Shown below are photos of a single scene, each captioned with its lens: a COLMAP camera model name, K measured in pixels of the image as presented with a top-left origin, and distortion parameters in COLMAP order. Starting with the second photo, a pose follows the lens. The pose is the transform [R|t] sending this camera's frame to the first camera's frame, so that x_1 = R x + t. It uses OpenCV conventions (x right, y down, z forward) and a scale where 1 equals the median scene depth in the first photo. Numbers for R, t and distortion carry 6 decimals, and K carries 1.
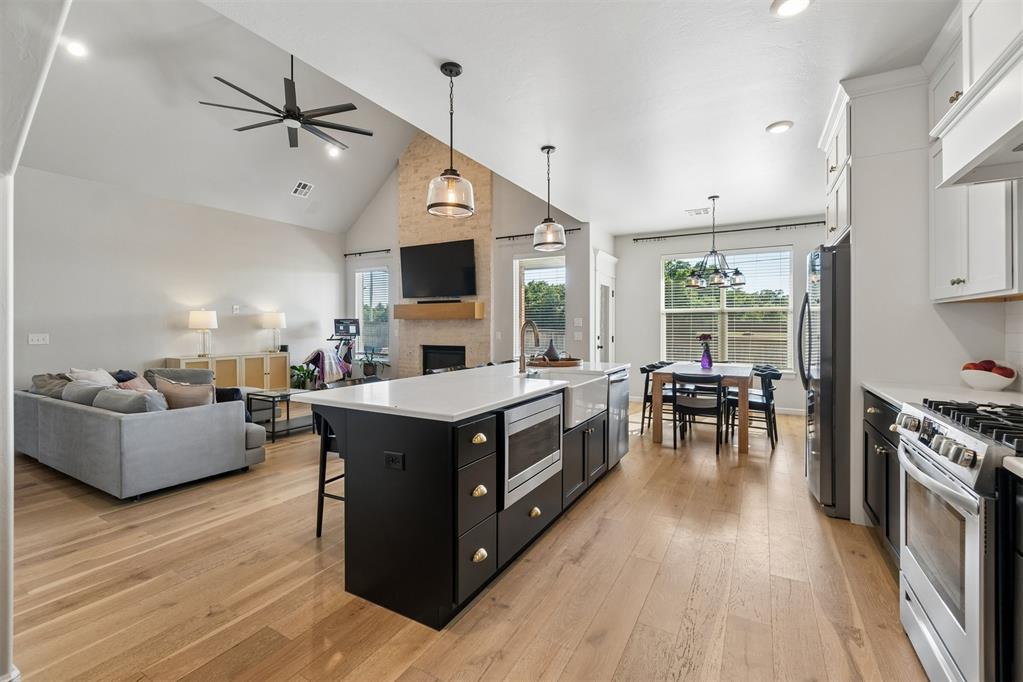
lens RADIAL K [[437.8, 0, 510.7], [0, 437.8, 331.9], [0, 0, 1]] dist [-0.003325, -0.000258]
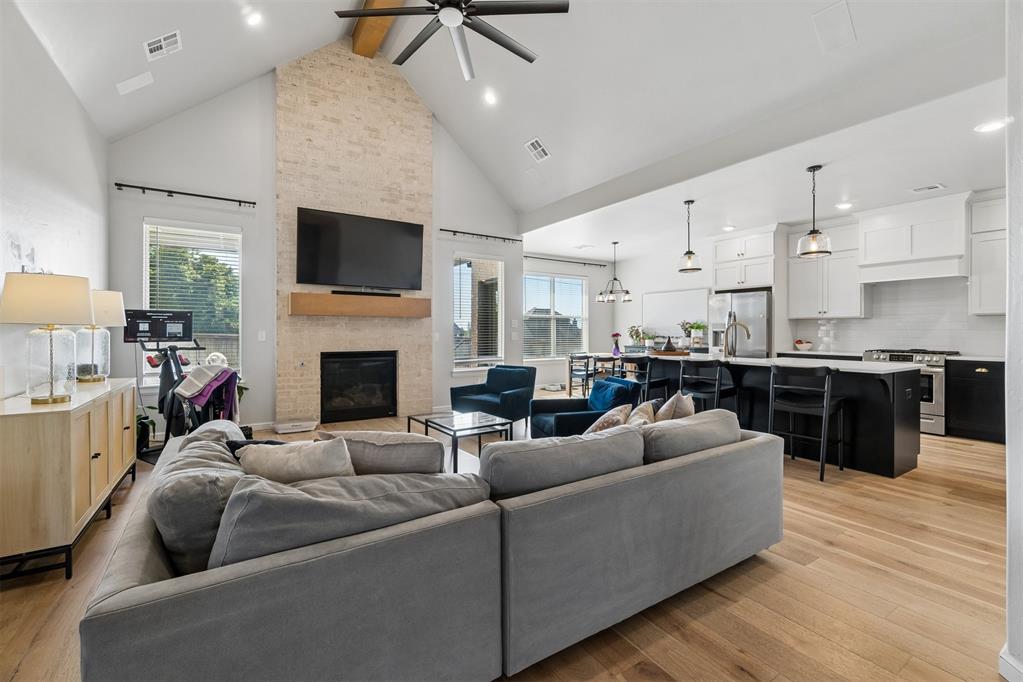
lens RADIAL K [[437.8, 0, 509.8], [0, 437.8, 334.0], [0, 0, 1]] dist [-0.003325, -0.000258]
pose [[0.472525, -0.004510, 0.881306, -0.730375], [0.007692, 0.999970, 0.000993, 0.002656], [-0.881284, 0.006310, 0.472545, 0.425534]]
